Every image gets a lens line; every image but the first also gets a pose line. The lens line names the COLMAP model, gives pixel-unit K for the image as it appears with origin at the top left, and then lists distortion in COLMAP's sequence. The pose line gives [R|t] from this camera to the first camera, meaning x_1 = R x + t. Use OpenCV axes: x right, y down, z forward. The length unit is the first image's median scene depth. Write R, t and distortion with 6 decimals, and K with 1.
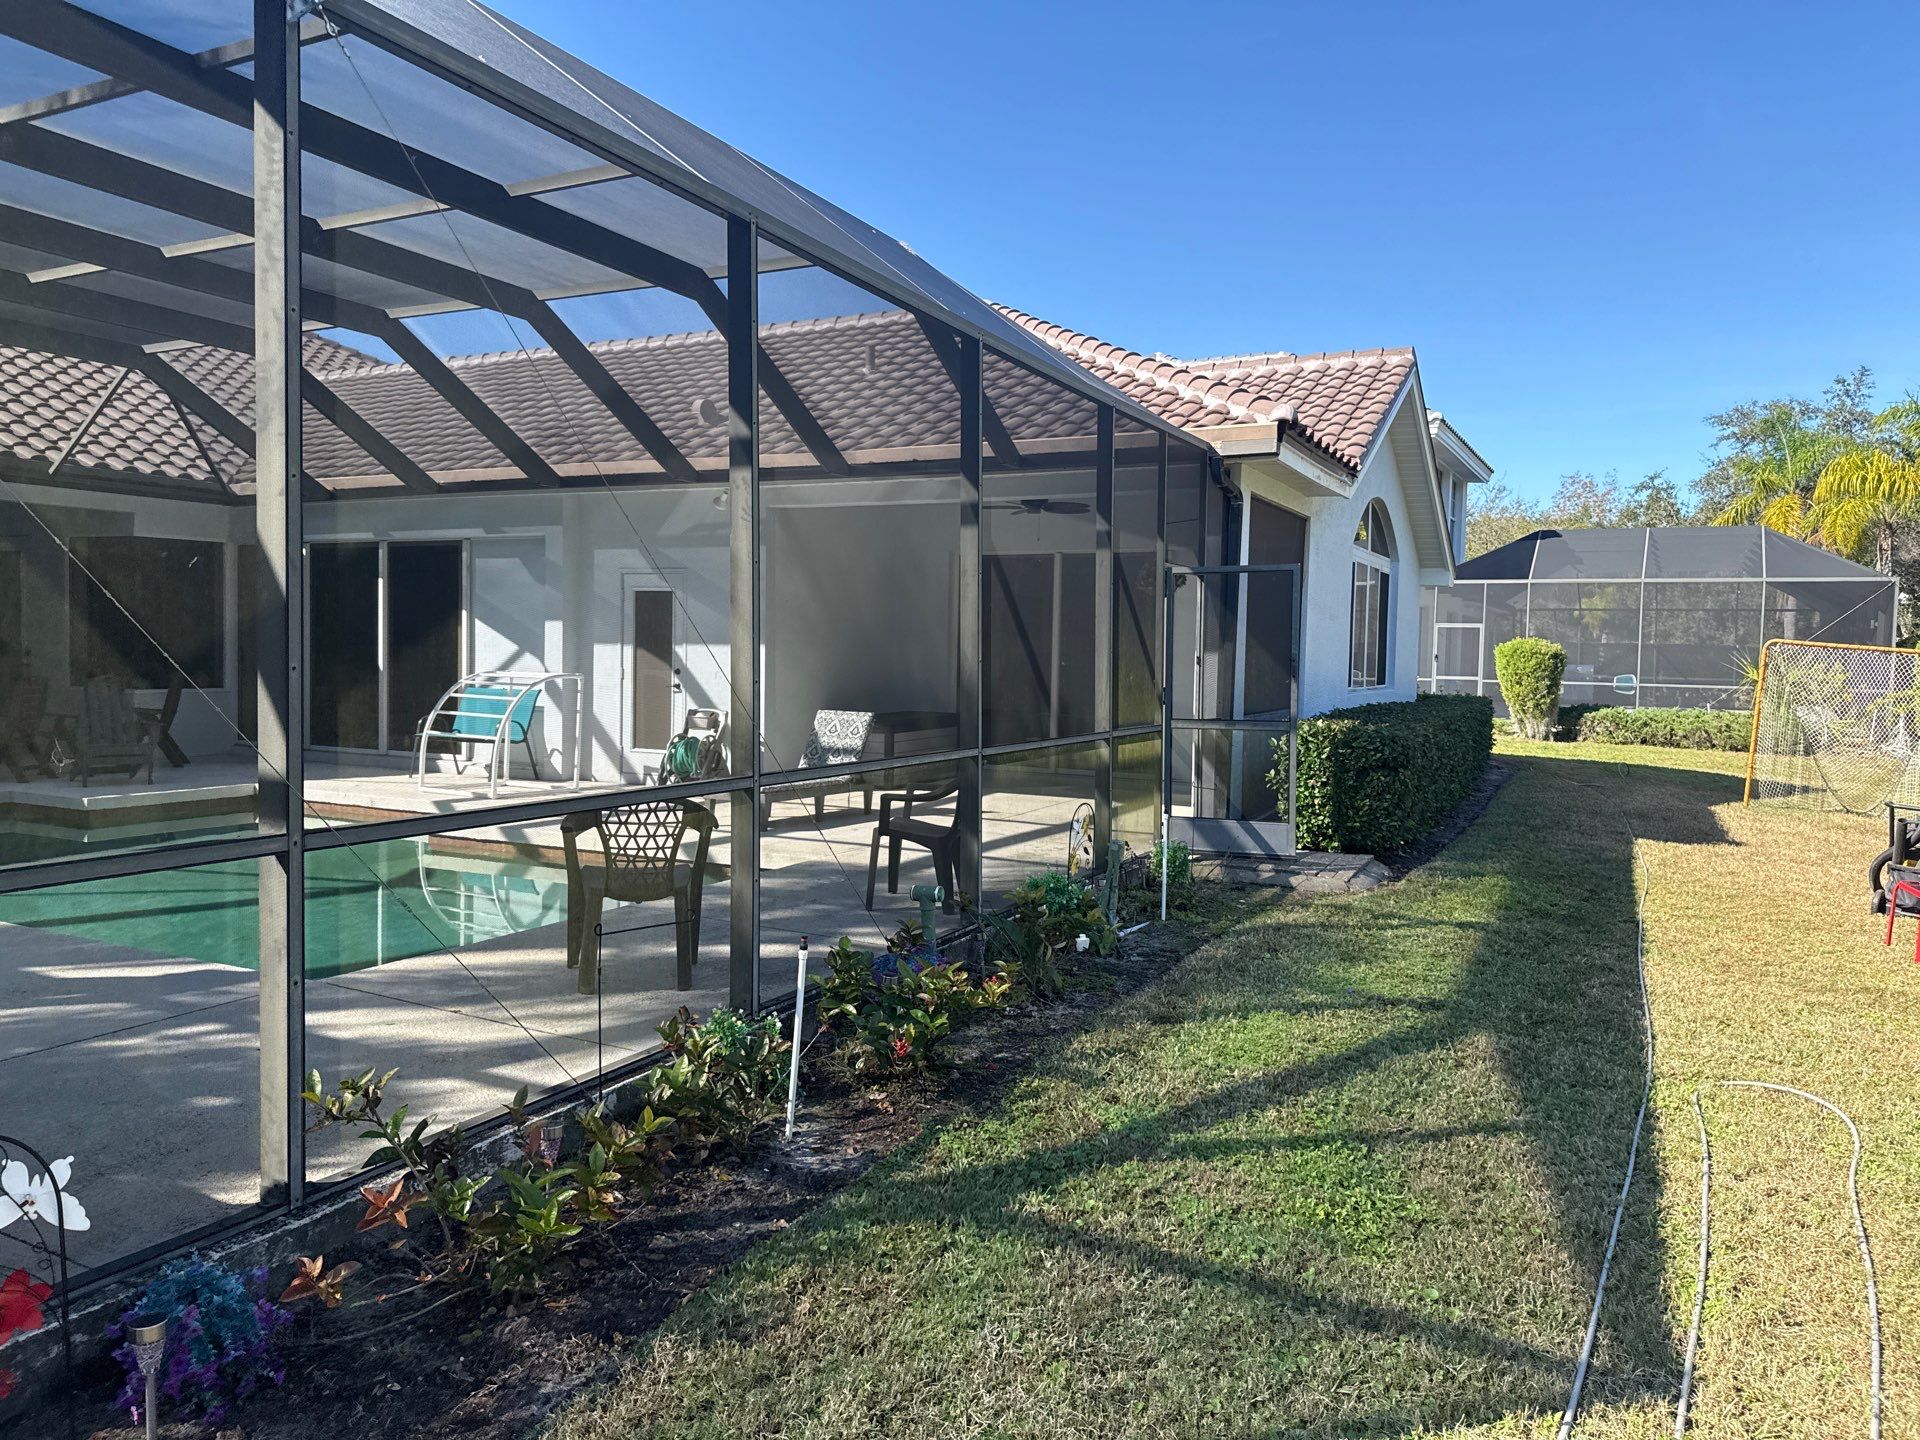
lens RADIAL K [[1313.4, 0, 960.0], [0, 1313.4, 720.0], [0, 0, 1]] dist [0.106661, -0.161279]
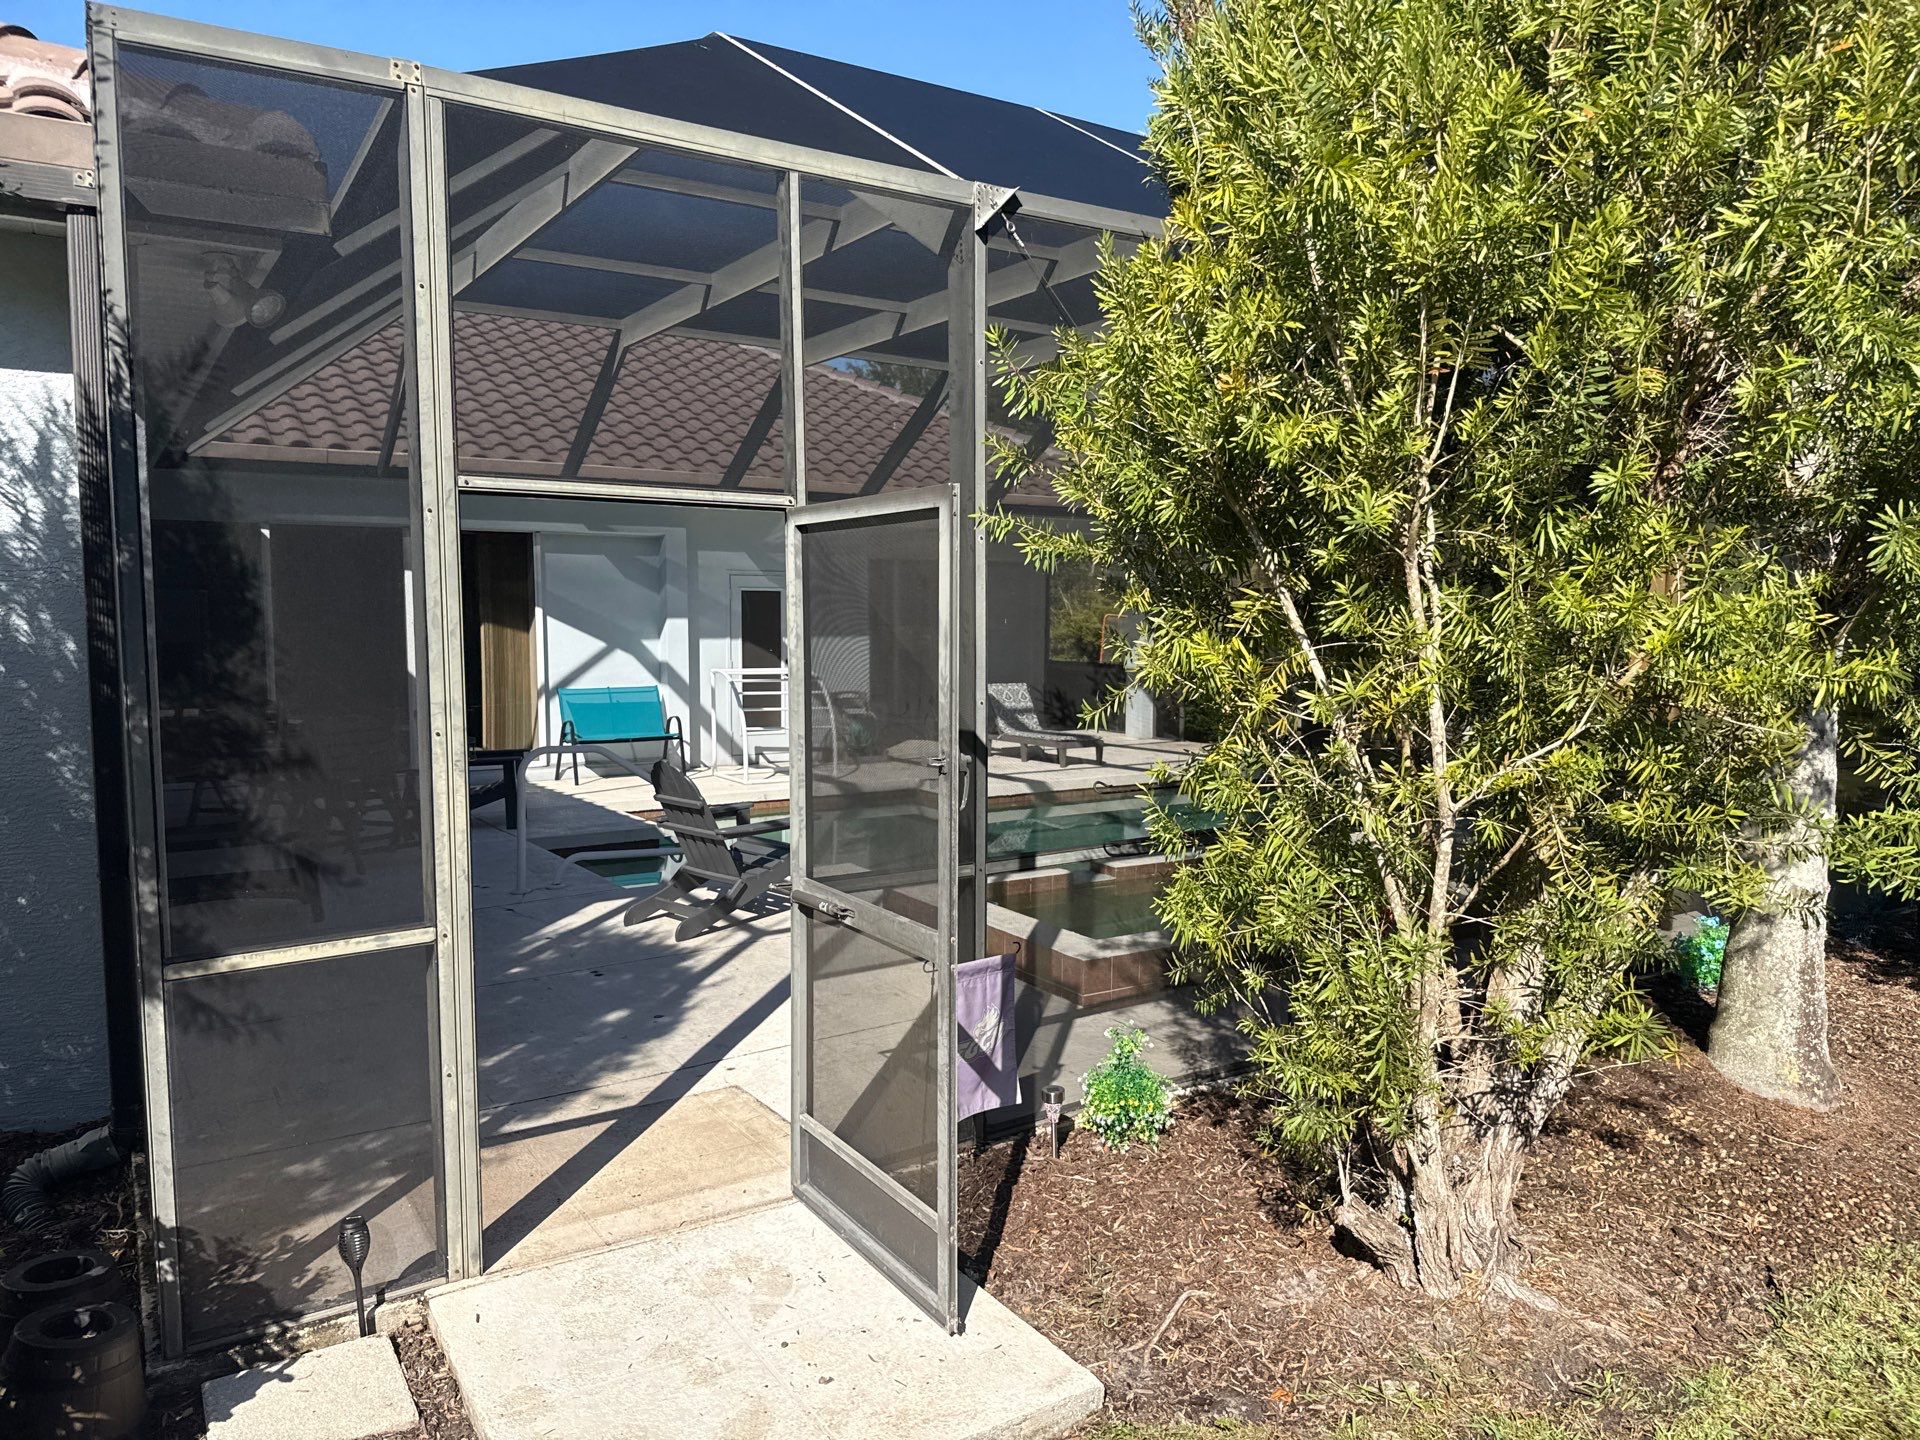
lens RADIAL K [[1356.7, 0, 960.0], [0, 1356.7, 720.0], [0, 0, 1]] dist [0.115436, -0.214685]
pose [[0.479299, -0.094479, 0.872551, -1.081126], [0.048334, 0.995522, 0.081244, -0.068911], [-0.876320, 0.003234, 0.481719, 0.293192]]
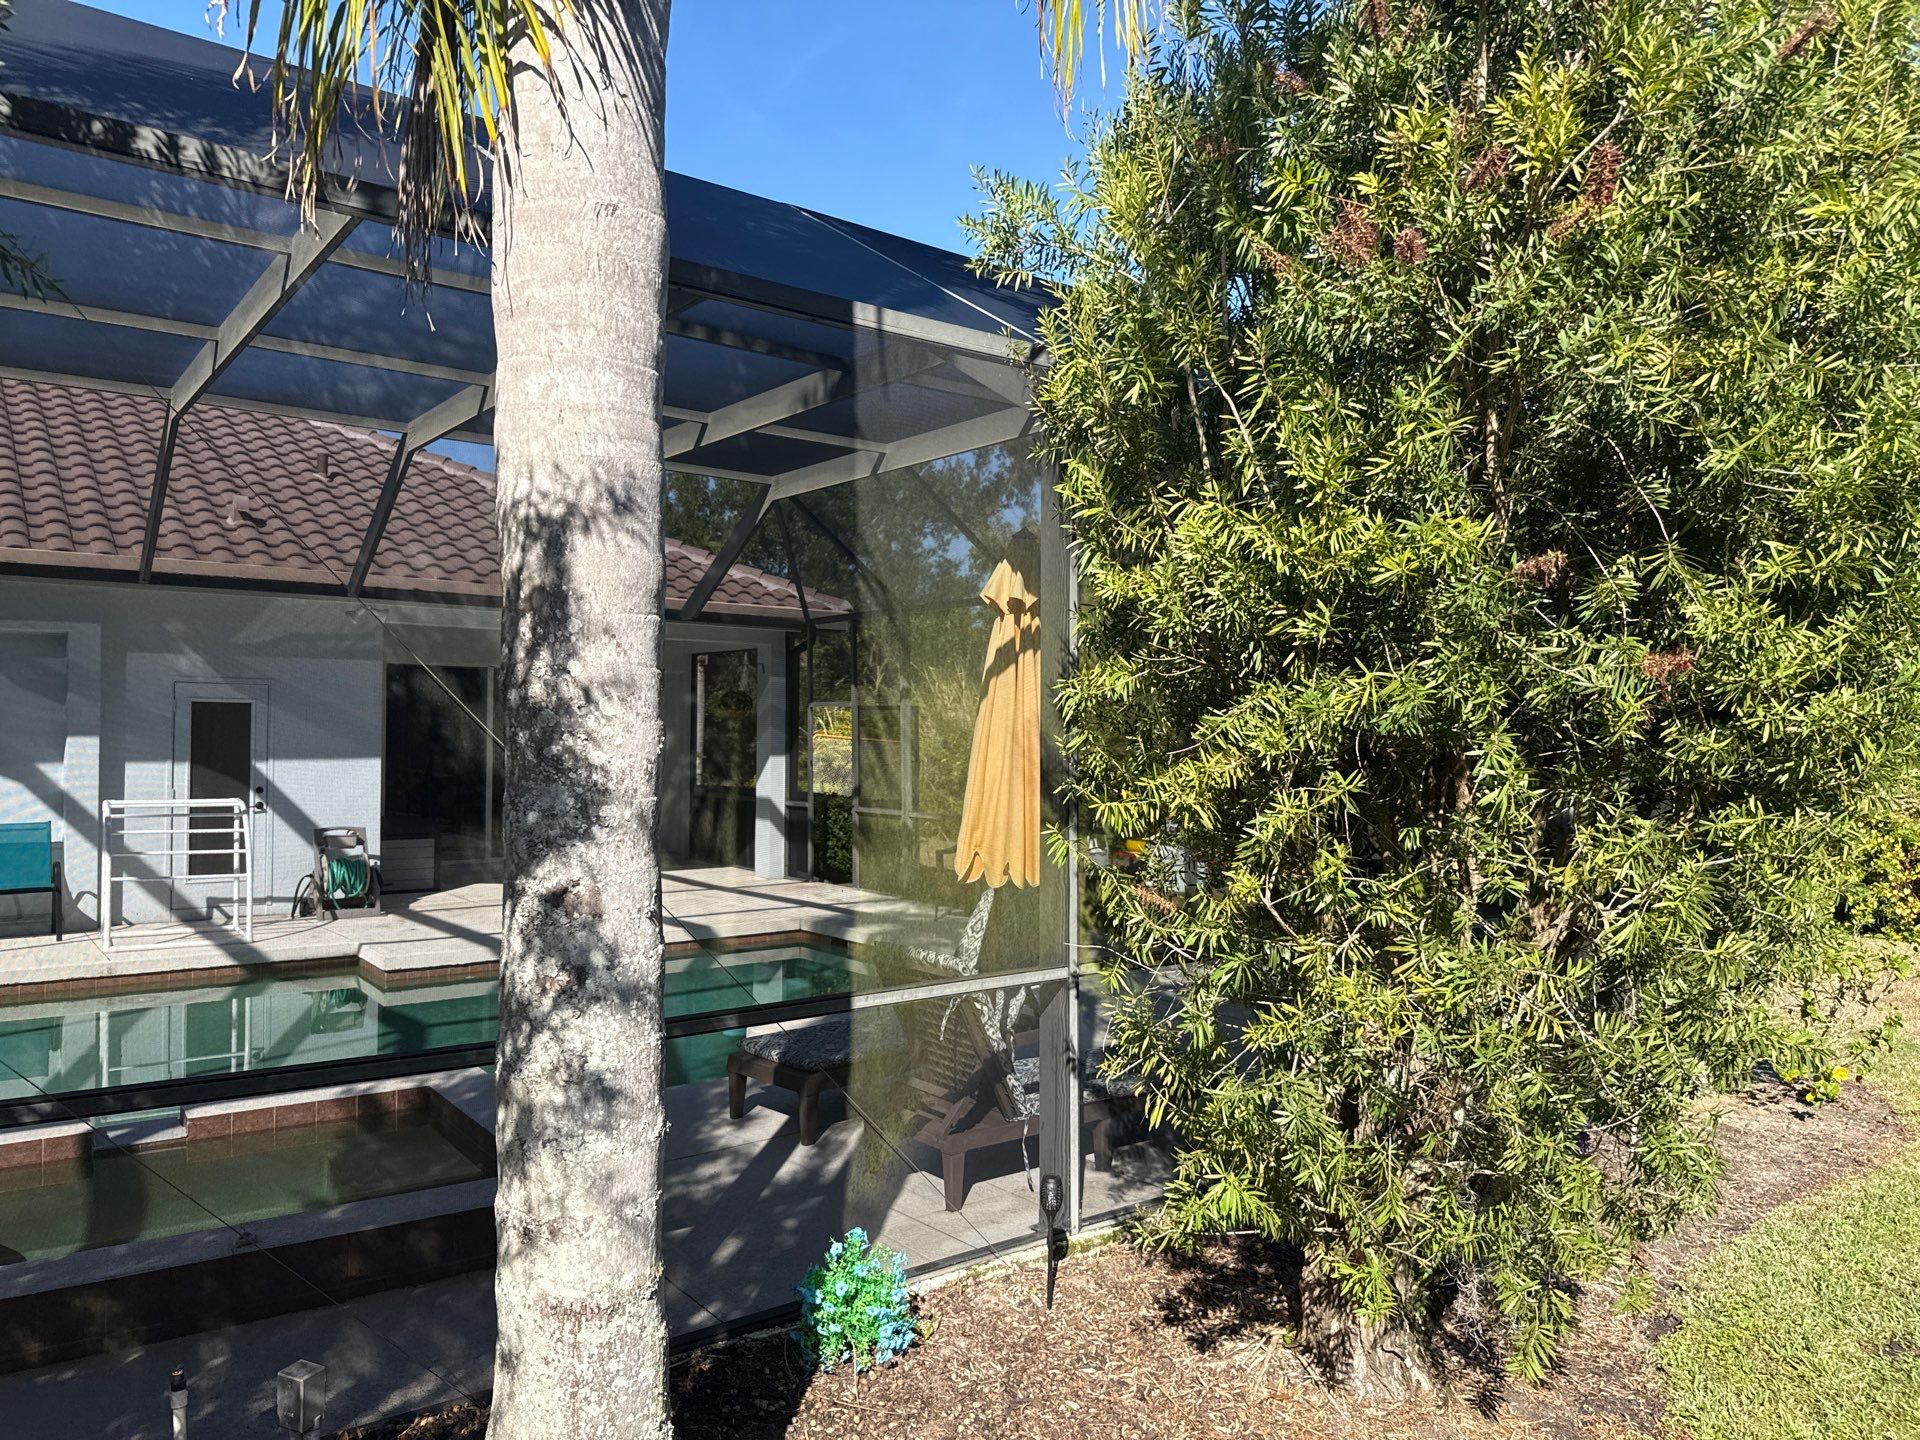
lens RADIAL K [[1356.7, 0, 960.0], [0, 1356.7, 720.0], [0, 0, 1]] dist [0.115436, -0.214685]
pose [[0.421550, -0.014305, 0.906692, -0.808474], [0.043676, 0.999035, -0.004545, -0.055483], [-0.905753, 0.041516, 0.421768, 0.155104]]
